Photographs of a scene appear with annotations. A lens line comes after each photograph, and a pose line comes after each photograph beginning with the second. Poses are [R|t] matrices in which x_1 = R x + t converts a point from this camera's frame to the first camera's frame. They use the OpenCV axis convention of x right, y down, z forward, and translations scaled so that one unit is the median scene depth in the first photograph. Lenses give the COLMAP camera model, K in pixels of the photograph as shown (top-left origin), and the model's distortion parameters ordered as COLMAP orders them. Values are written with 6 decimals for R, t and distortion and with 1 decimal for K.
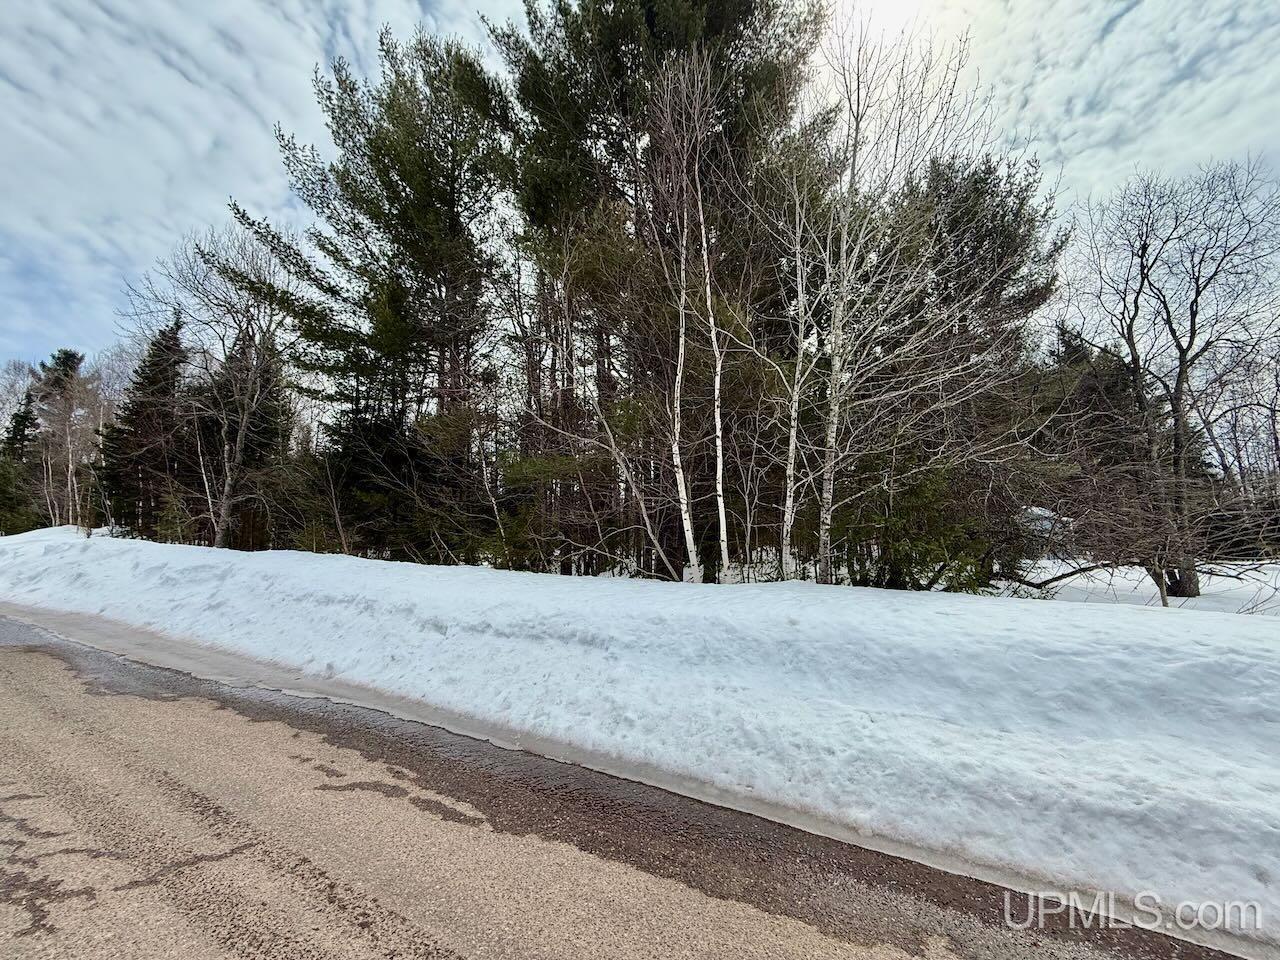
lens RADIAL K [[515.3, 0, 637.9], [0, 515.3, 480.5], [0, 0, 1]] dist [0.002356, 0.000283]
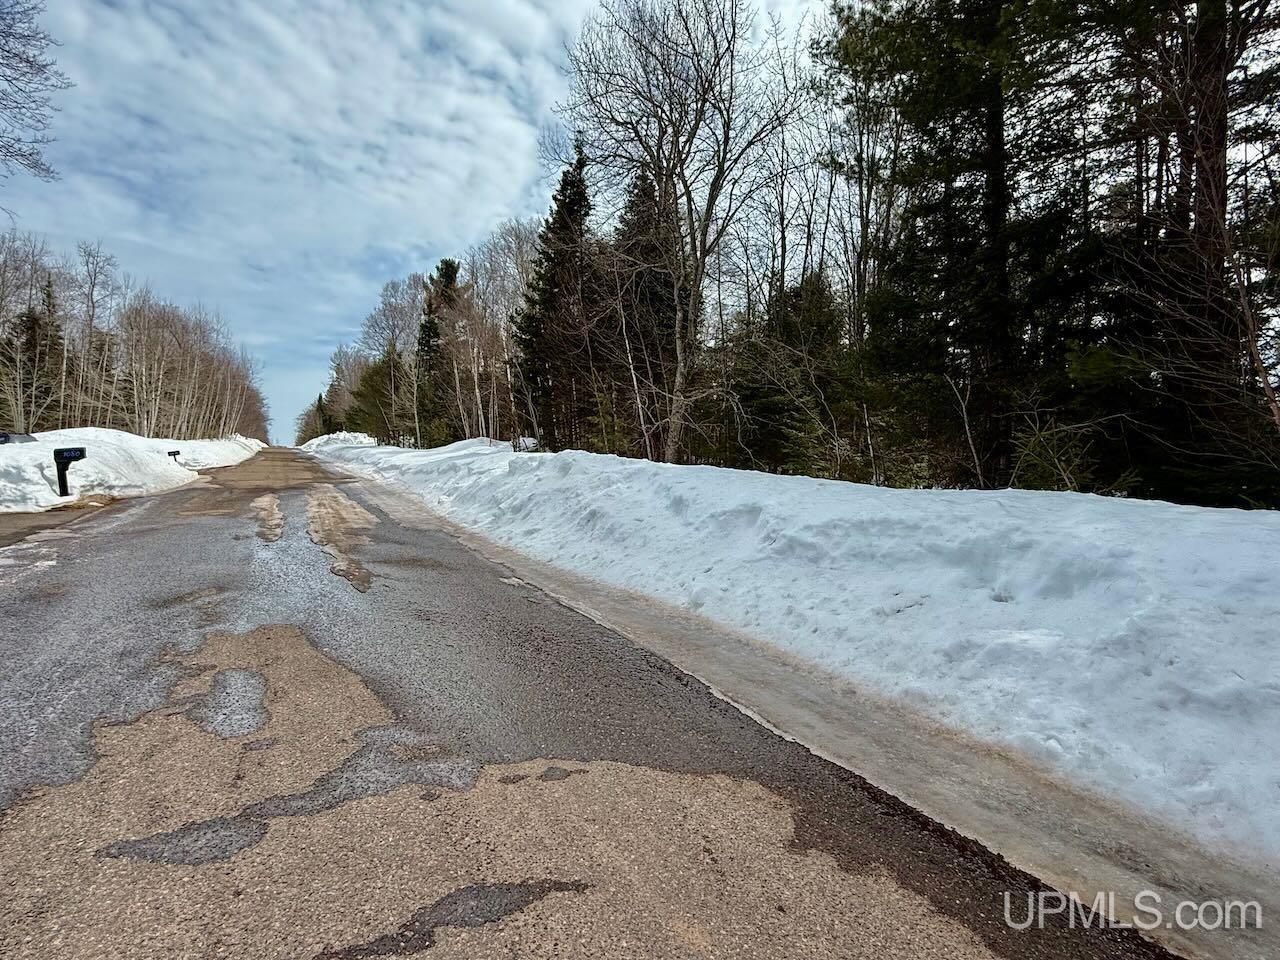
lens RADIAL K [[670.4, 0, 641.4], [0, 670.4, 478.1], [0, 0, 1]] dist [-0.002755, -0.000277]
pose [[0.852466, 0.032920, -0.521746, -0.309500], [0.039847, 0.991021, 0.127634, 0.022740], [0.521263, -0.129594, 0.843499, 0.189850]]
